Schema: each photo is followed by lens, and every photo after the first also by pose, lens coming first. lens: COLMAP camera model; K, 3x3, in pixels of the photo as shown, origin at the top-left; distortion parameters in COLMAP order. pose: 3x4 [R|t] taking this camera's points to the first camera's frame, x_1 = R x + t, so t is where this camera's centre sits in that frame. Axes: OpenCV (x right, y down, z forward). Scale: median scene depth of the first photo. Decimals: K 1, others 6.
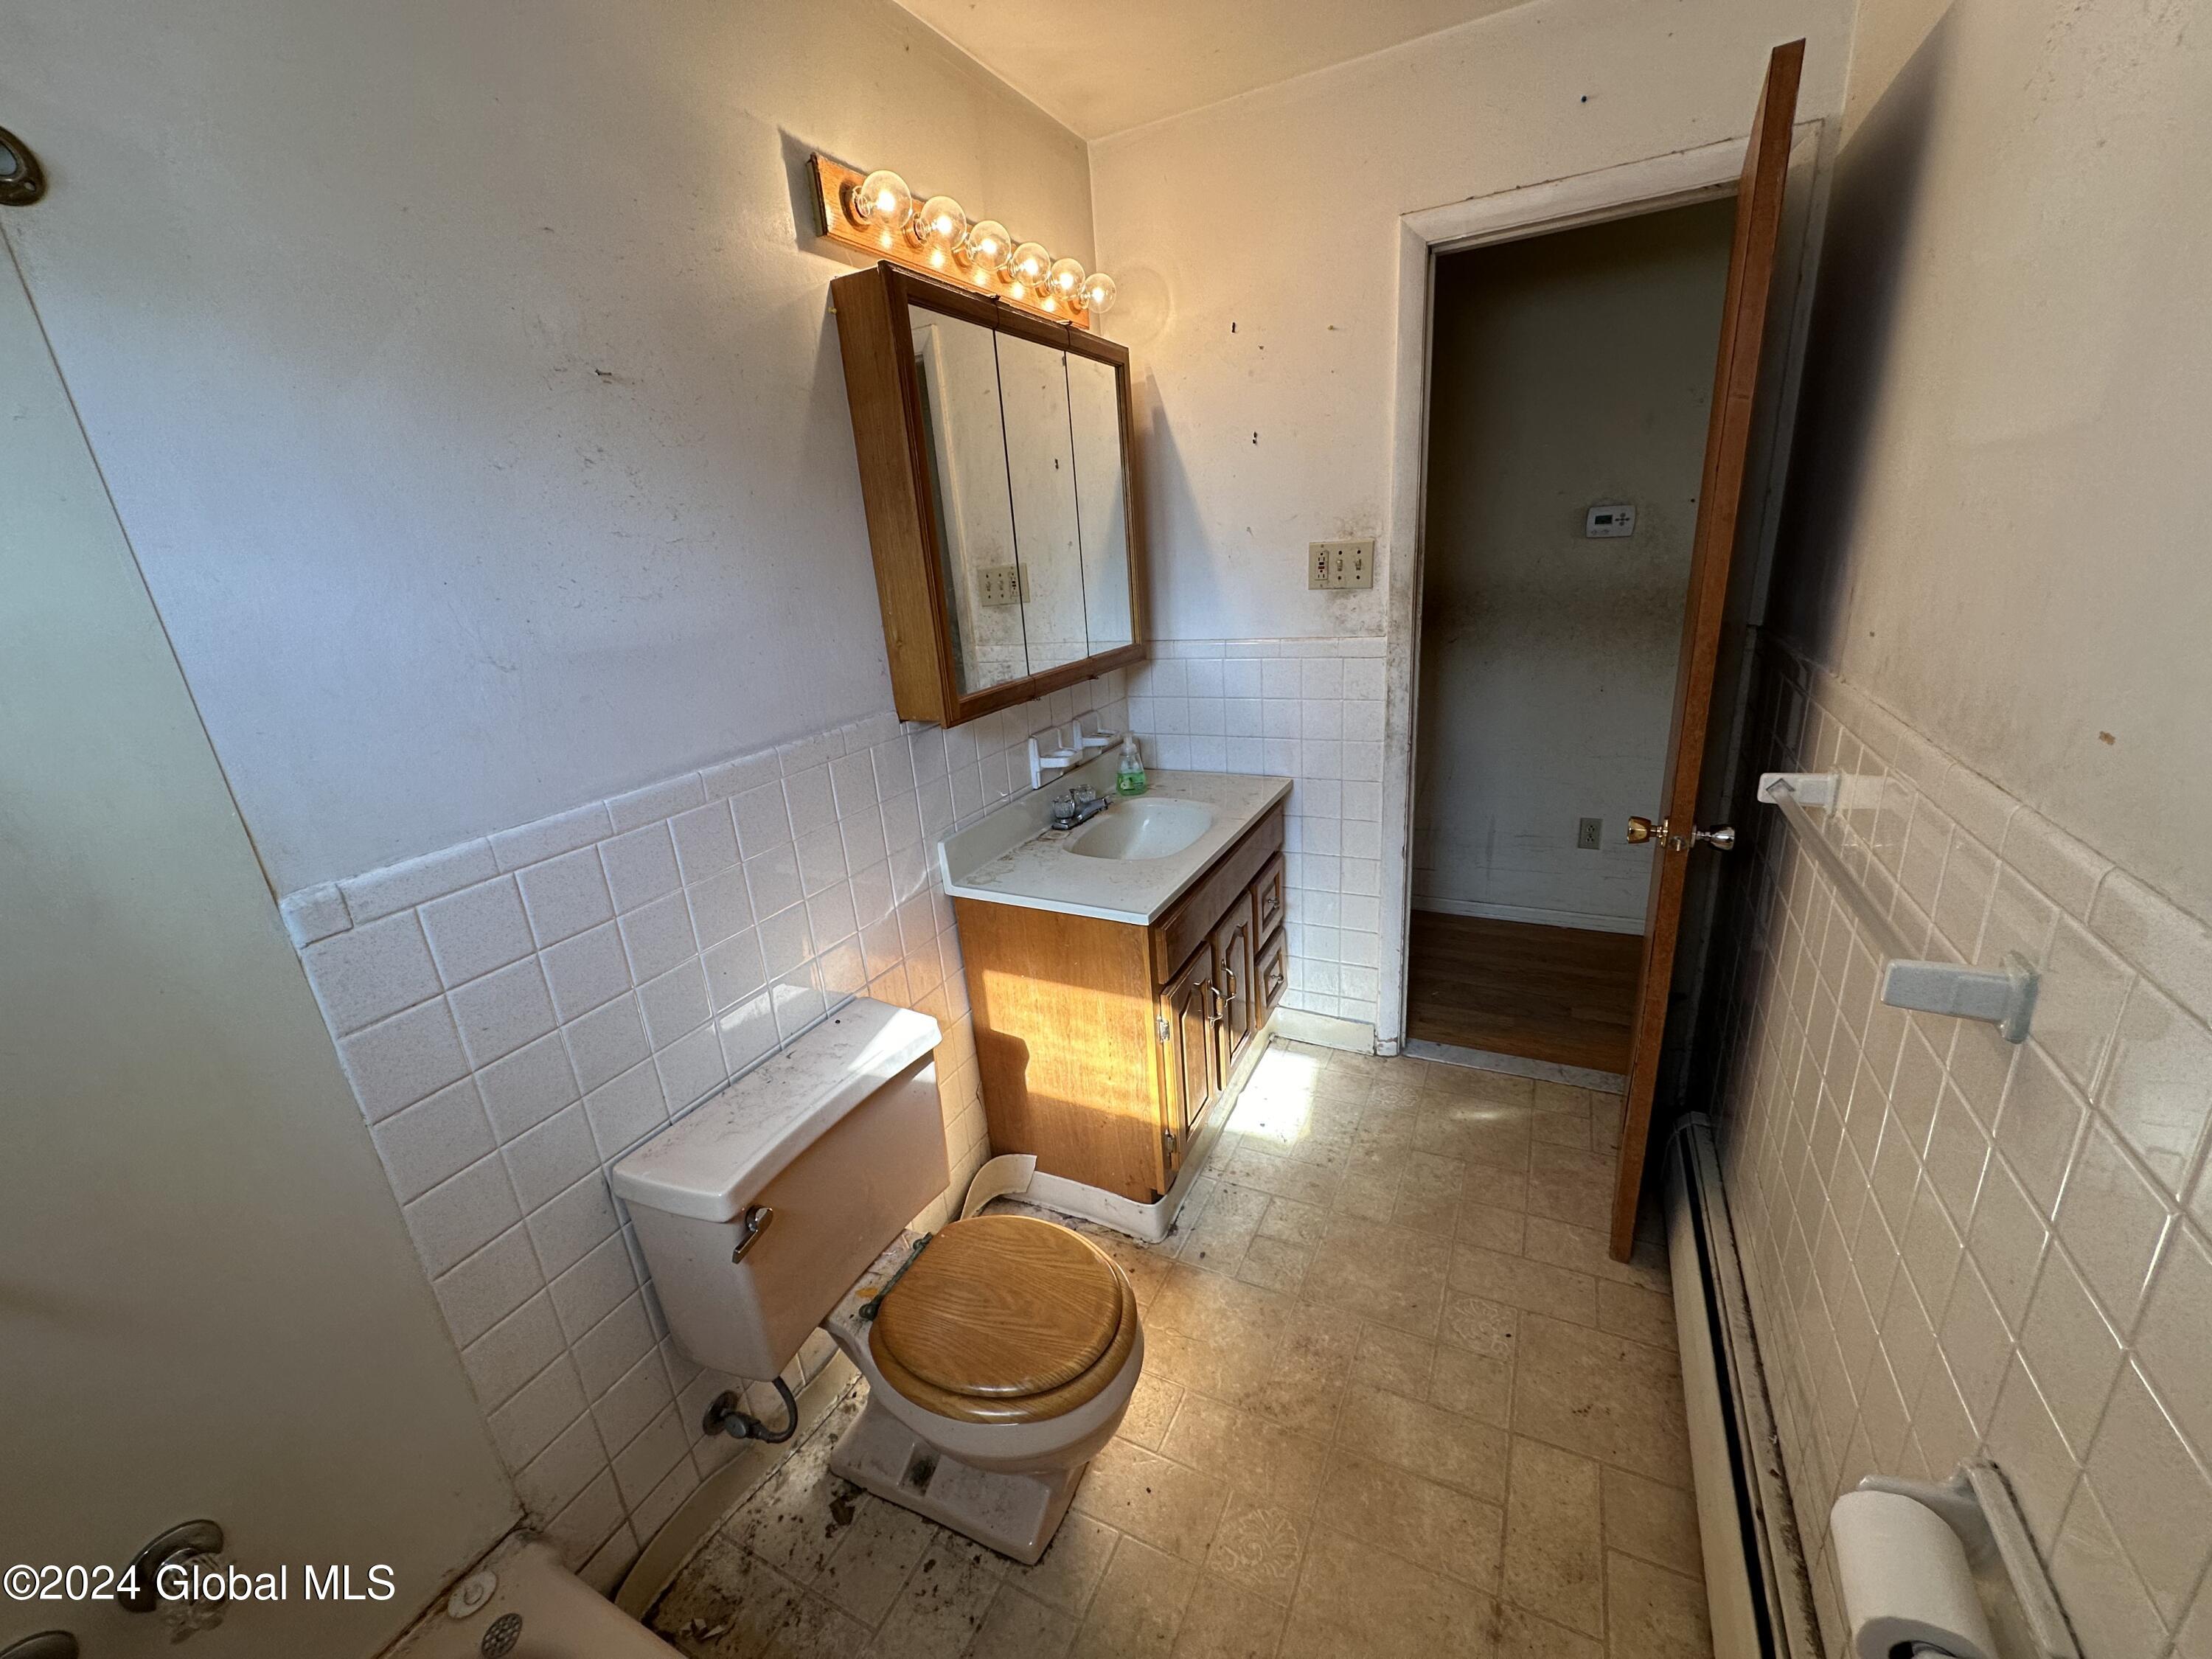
lens RADIAL K [[879.2, 0, 1106.1], [0, 879.2, 830.4], [0, 0, 1]] dist [-0.000011, -0.000047]
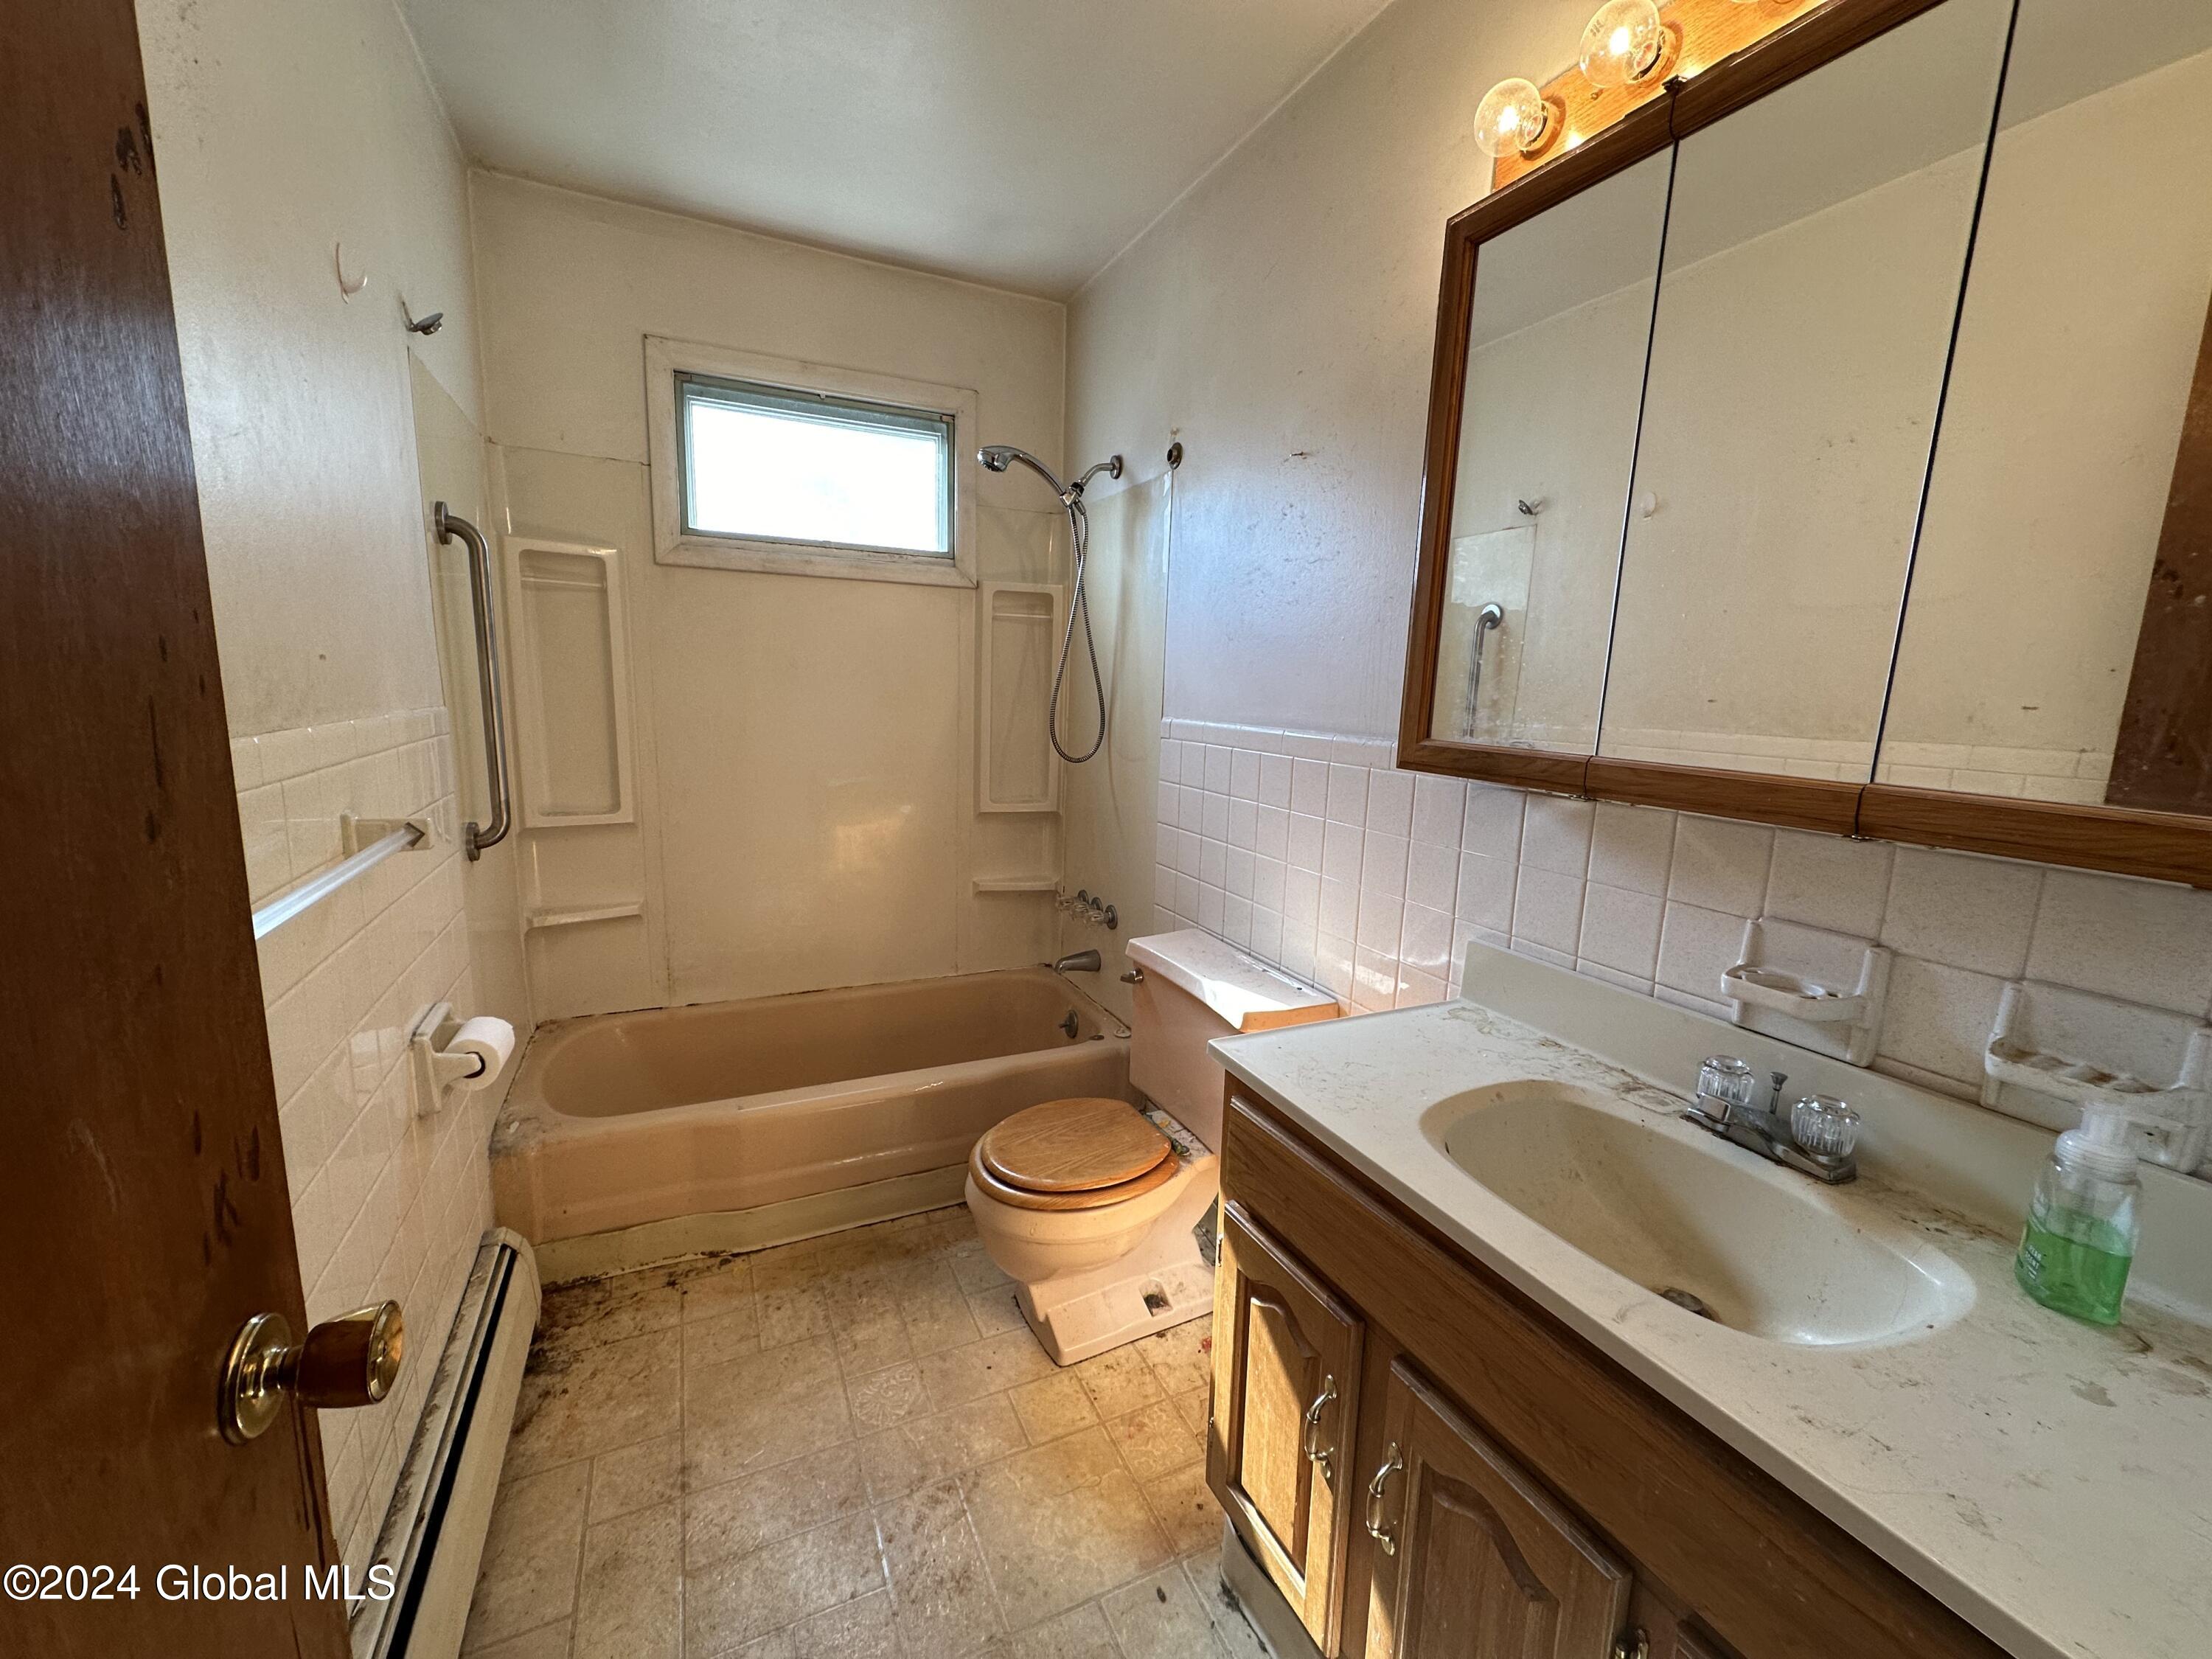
lens RADIAL K [[879.2, 0, 1103.8], [0, 879.2, 826.0], [0, 0, 1]] dist [-0.000011, -0.000047]
pose [[-0.615466, 0.185192, -0.766098, 0.649079], [-0.232374, 0.886161, 0.400899, -0.346000], [0.753130, 0.424761, -0.502368, 1.274660]]
